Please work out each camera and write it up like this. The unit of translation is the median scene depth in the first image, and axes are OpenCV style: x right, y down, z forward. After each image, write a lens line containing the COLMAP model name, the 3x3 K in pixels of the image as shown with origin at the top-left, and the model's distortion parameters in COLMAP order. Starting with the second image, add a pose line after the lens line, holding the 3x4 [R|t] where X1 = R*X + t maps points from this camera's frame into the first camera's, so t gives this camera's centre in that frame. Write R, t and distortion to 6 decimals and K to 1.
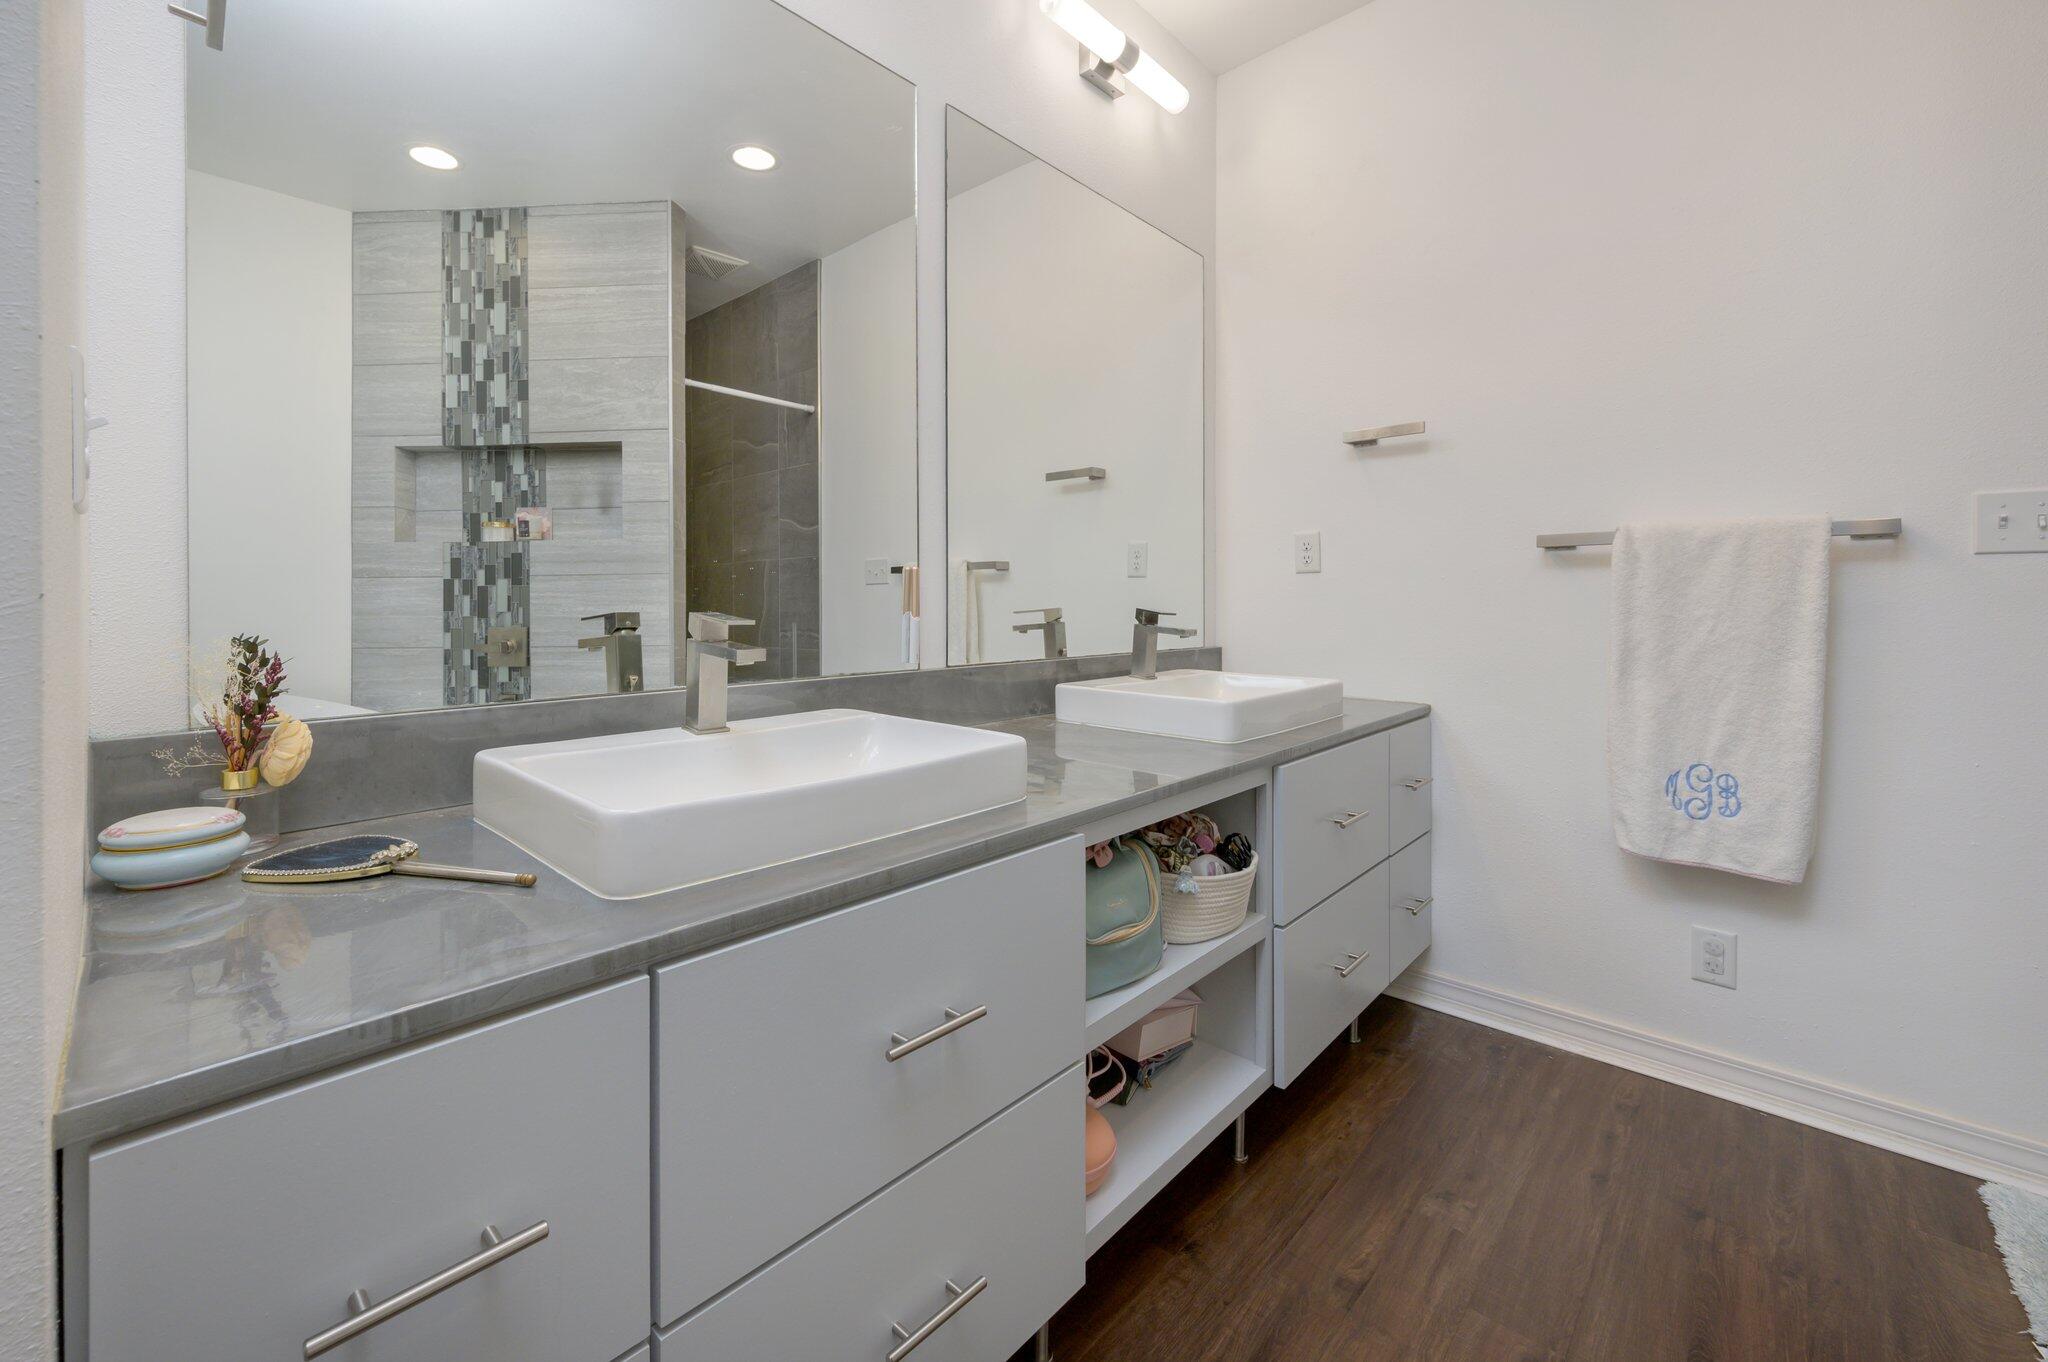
lens RADIAL K [[828.0, 0, 1023.7], [0, 828.0, 592.0], [0, 0, 1]] dist [-0.000382, 0.000156]
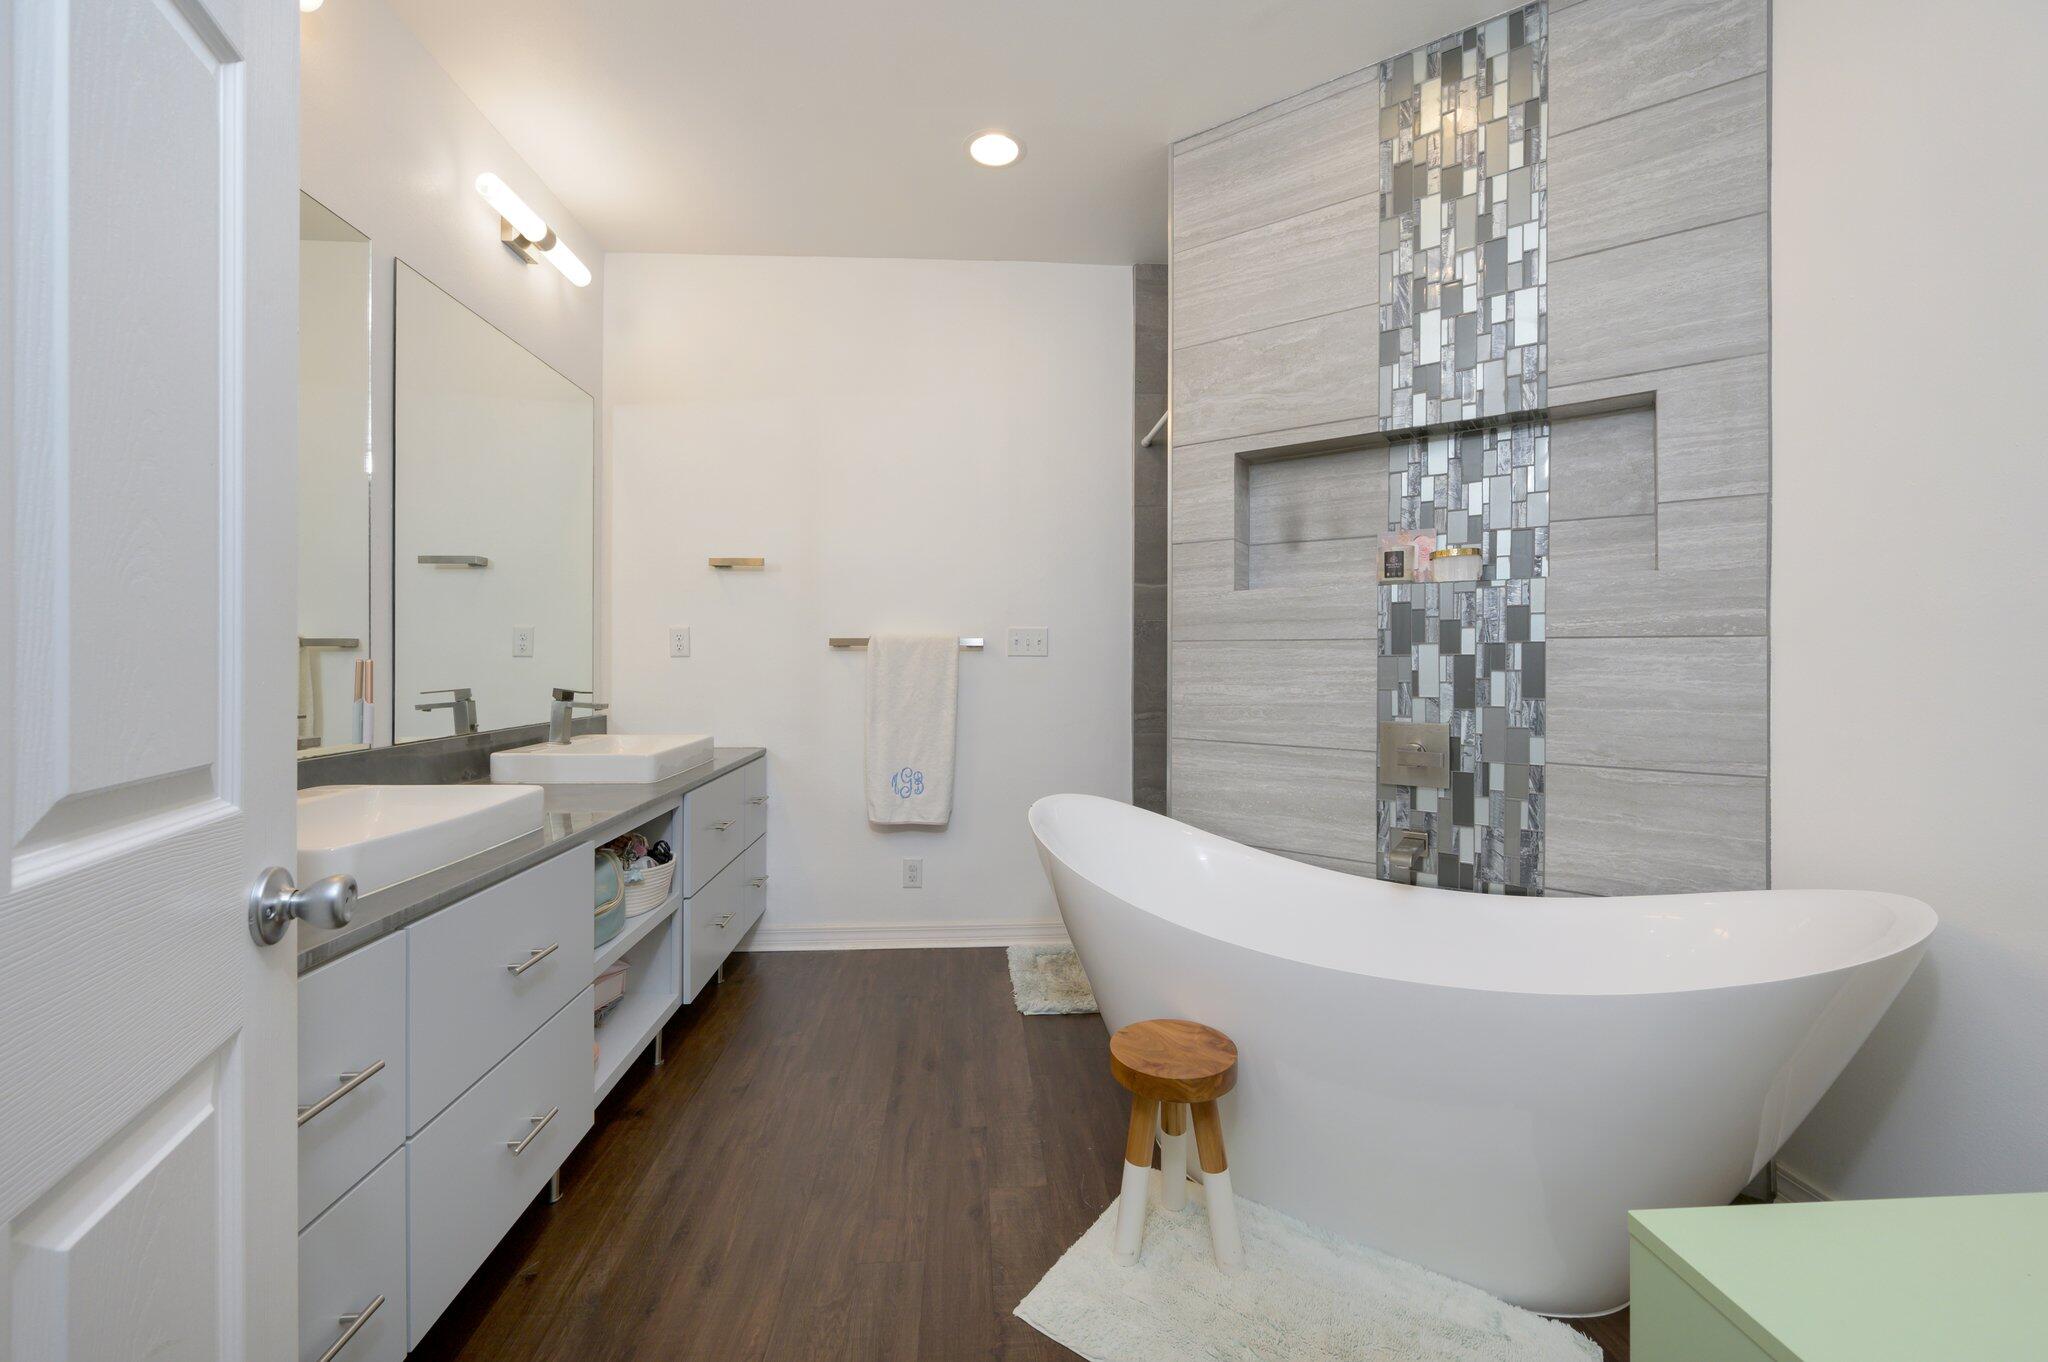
lens RADIAL K [[825.2, 0, 1014.7], [0, 825.2, 675.8], [0, 0, 1]] dist [-0.000536, 0.000024]
pose [[0.694011, -0.011290, 0.719876, -0.325373], [-0.010511, 0.999612, 0.025811, -0.044875], [-0.719887, -0.025480, 0.693623, -0.427303]]
